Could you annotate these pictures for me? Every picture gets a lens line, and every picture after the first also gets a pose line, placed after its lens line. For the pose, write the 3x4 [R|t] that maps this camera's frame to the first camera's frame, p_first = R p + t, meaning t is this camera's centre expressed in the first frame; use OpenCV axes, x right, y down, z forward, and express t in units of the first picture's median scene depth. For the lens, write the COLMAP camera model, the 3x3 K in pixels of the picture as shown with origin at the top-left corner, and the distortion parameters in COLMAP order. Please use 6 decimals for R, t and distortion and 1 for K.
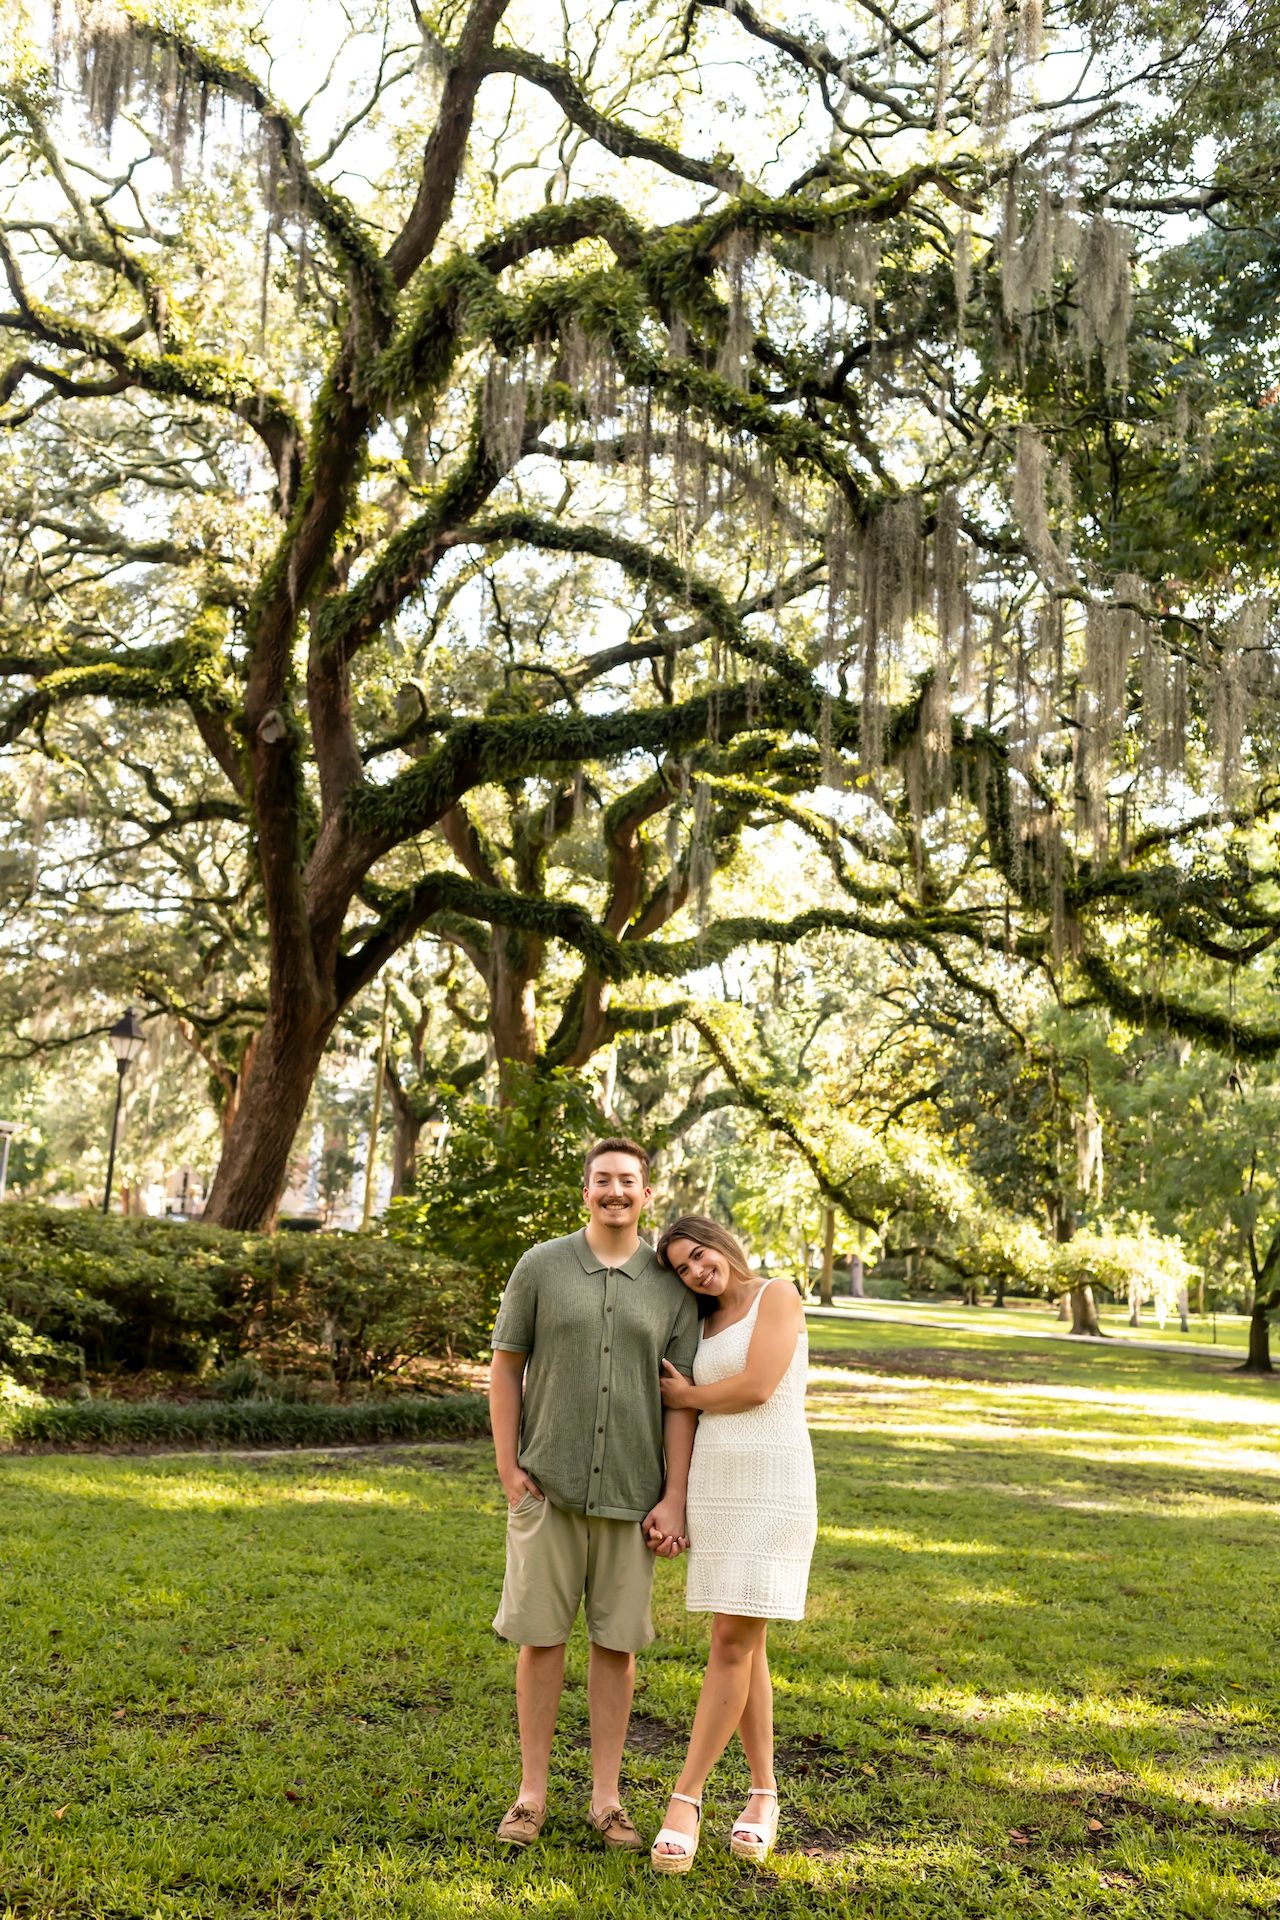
lens RADIAL K [[1893.6, 0, 625.8], [0, 1893.6, 954.5], [0, 0, 1]] dist [0.004448, -0.001259]
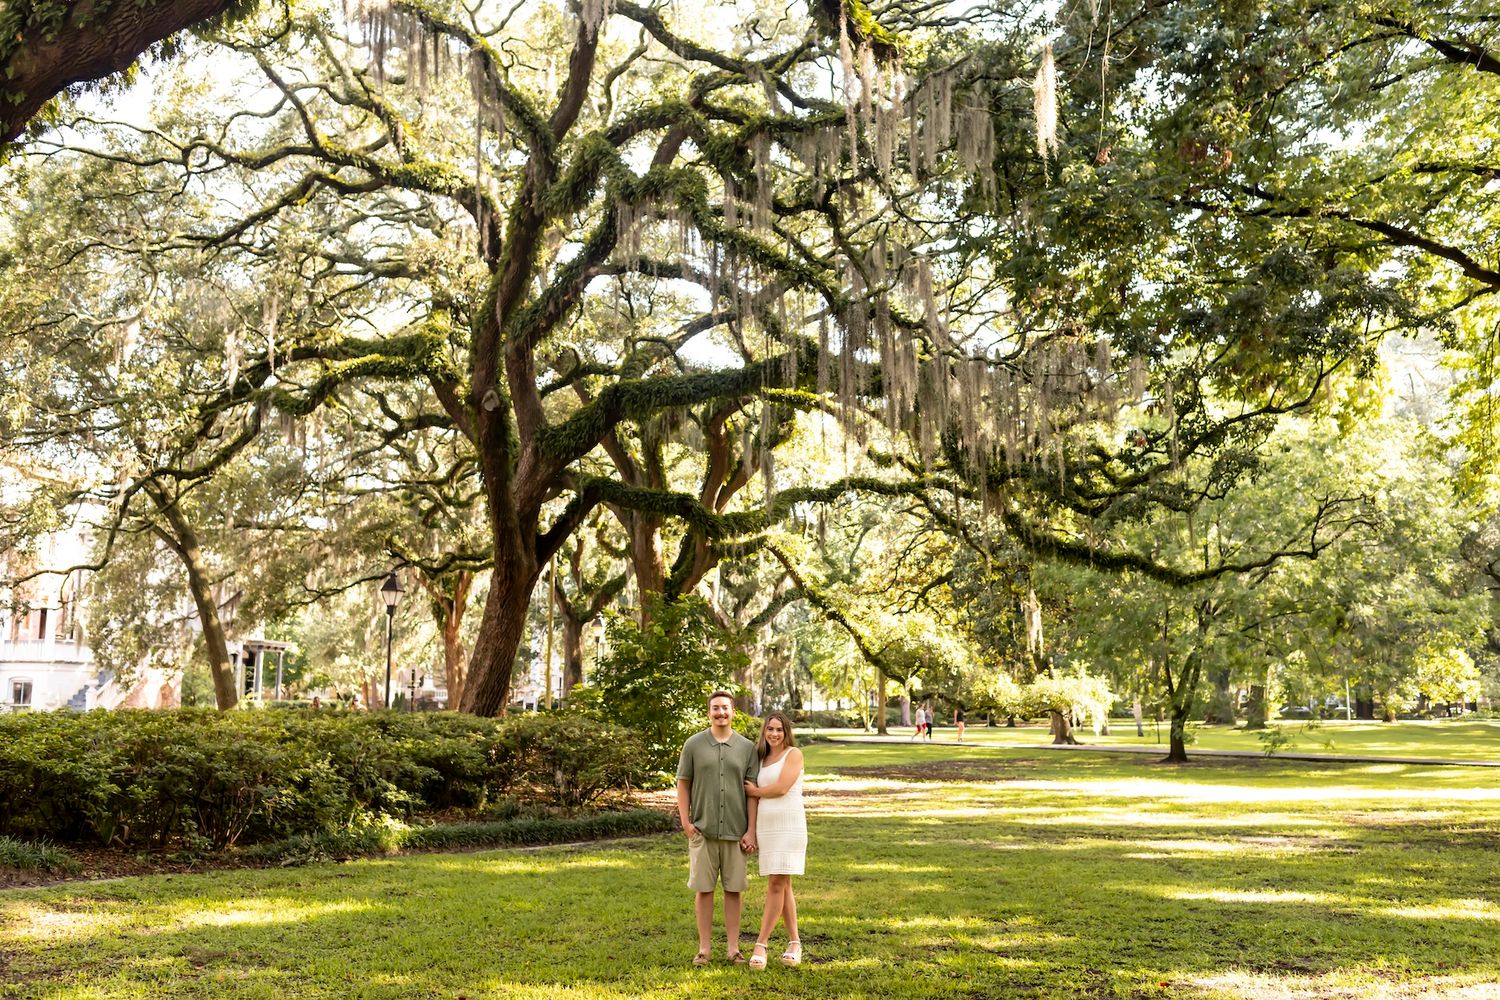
lens RADIAL K [[1446.8, 0, 759.8], [0, 1446.8, 494.9], [0, 0, 1]] dist [0.004587, -0.002481]
pose [[0.997759, -0.062026, 0.025080, 0.002109], [0.061666, 0.997985, 0.014918, -0.029413], [-0.025955, -0.013338, 0.999574, -0.142838]]
